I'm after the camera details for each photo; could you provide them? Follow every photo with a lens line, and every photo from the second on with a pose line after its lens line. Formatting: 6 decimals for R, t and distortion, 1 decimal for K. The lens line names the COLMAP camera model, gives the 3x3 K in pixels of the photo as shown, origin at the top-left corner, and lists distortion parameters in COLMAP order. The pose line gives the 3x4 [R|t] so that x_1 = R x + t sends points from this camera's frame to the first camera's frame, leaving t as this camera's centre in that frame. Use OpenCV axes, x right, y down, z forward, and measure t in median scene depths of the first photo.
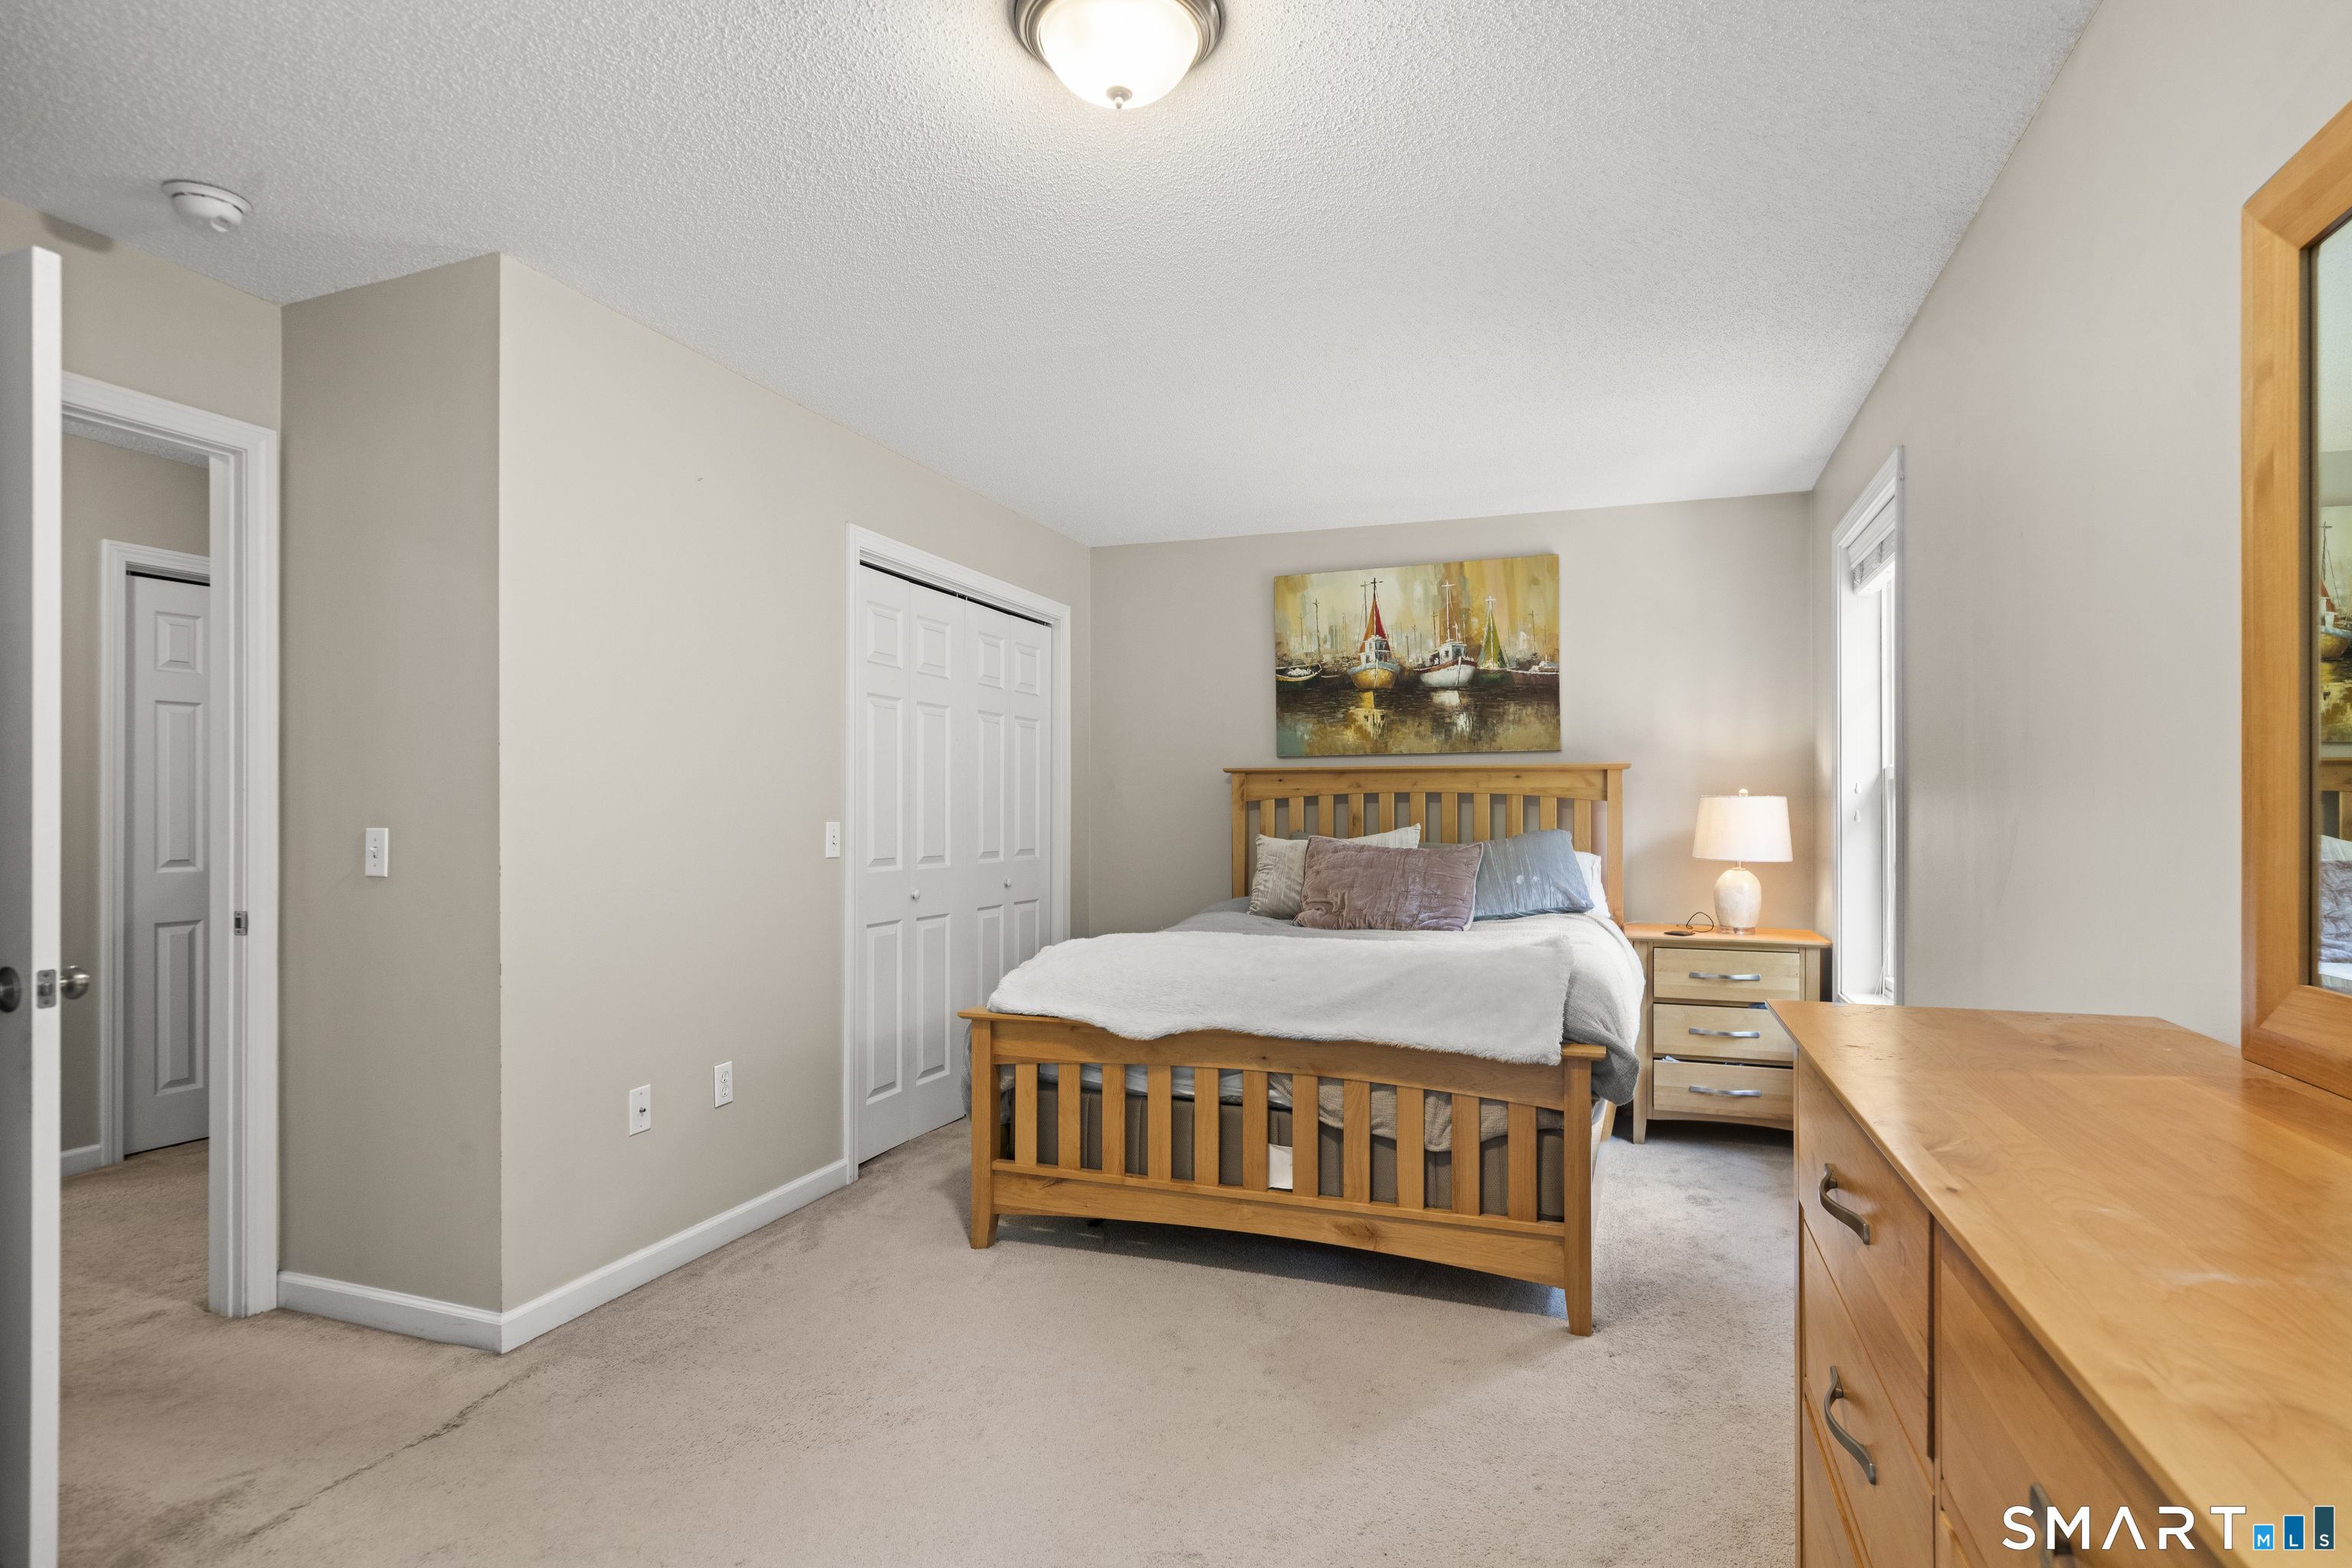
lens RADIAL K [[1195.8, 0, 1179.4], [0, 1195.8, 810.5], [0, 0, 1]] dist [0.004359, 0.000486]
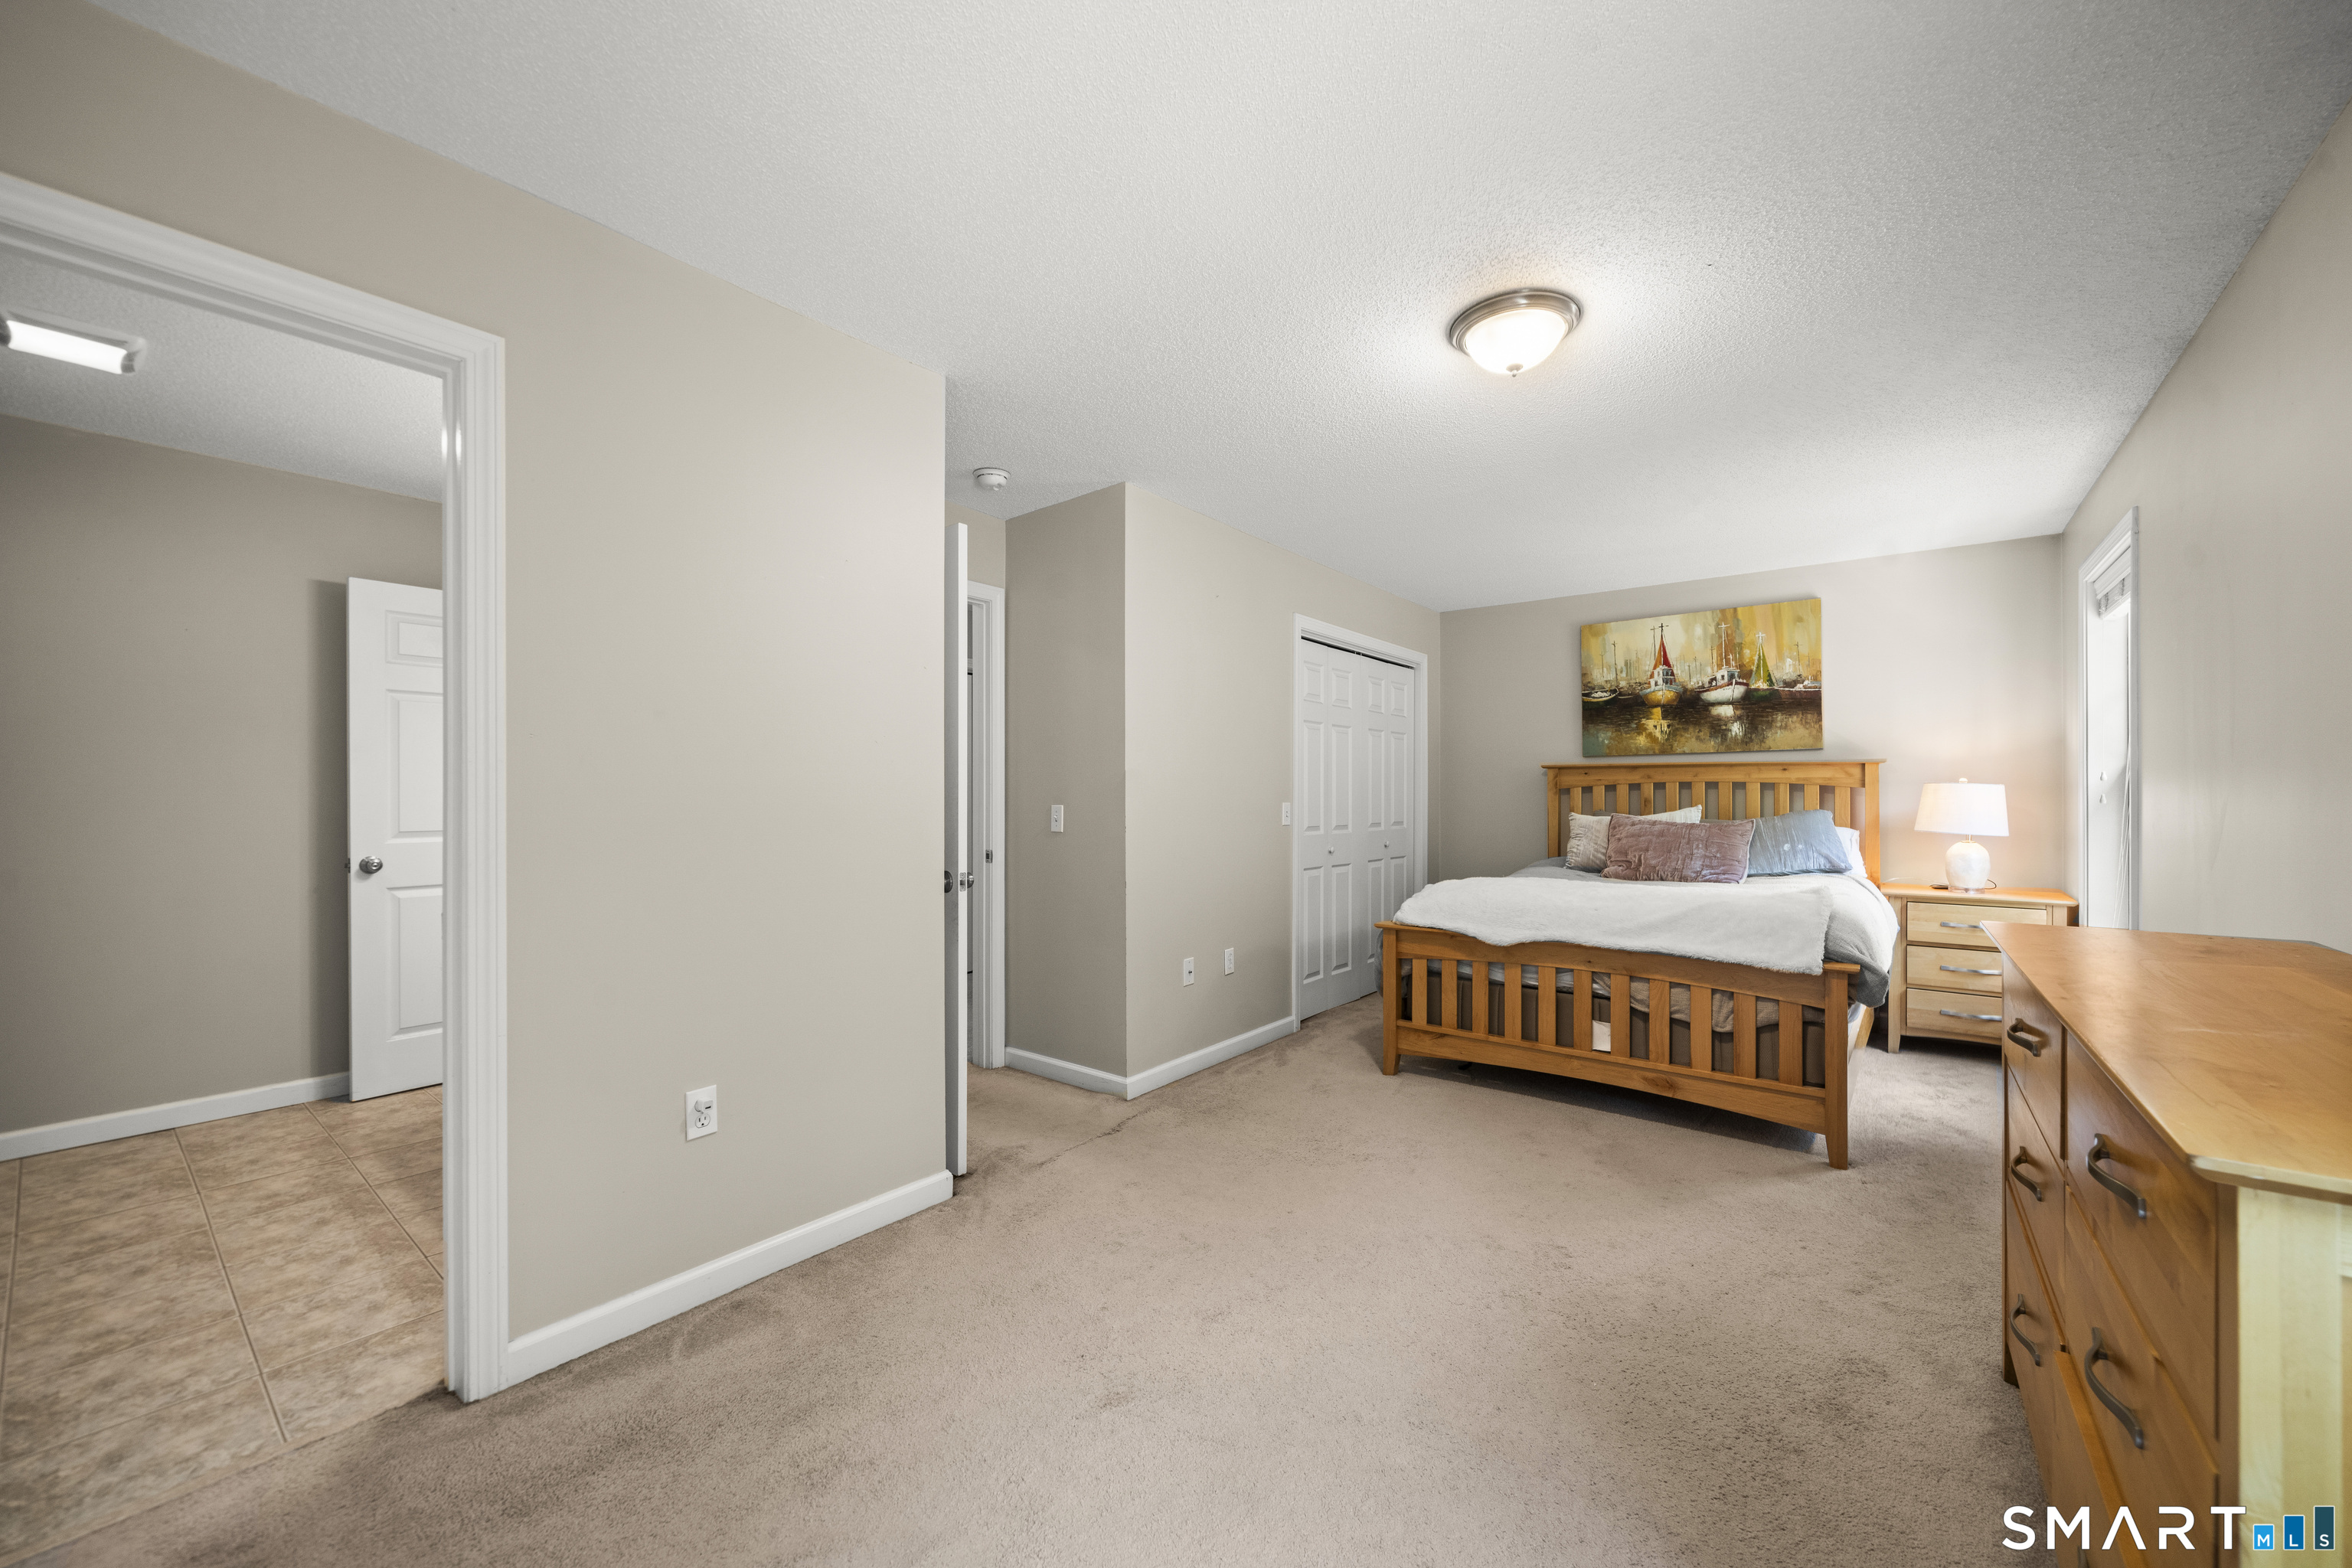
lens RADIAL K [[906.9, 0, 1177.2], [0, 906.9, 795.6], [0, 0, 1]] dist [-0.003013, 0.000059]
pose [[0.951930, -0.000281, -0.306316, -0.066371], [0.000294, 1.000000, -0.000005, 0.000235], [0.306316, -0.000086, 0.951930, -0.211213]]
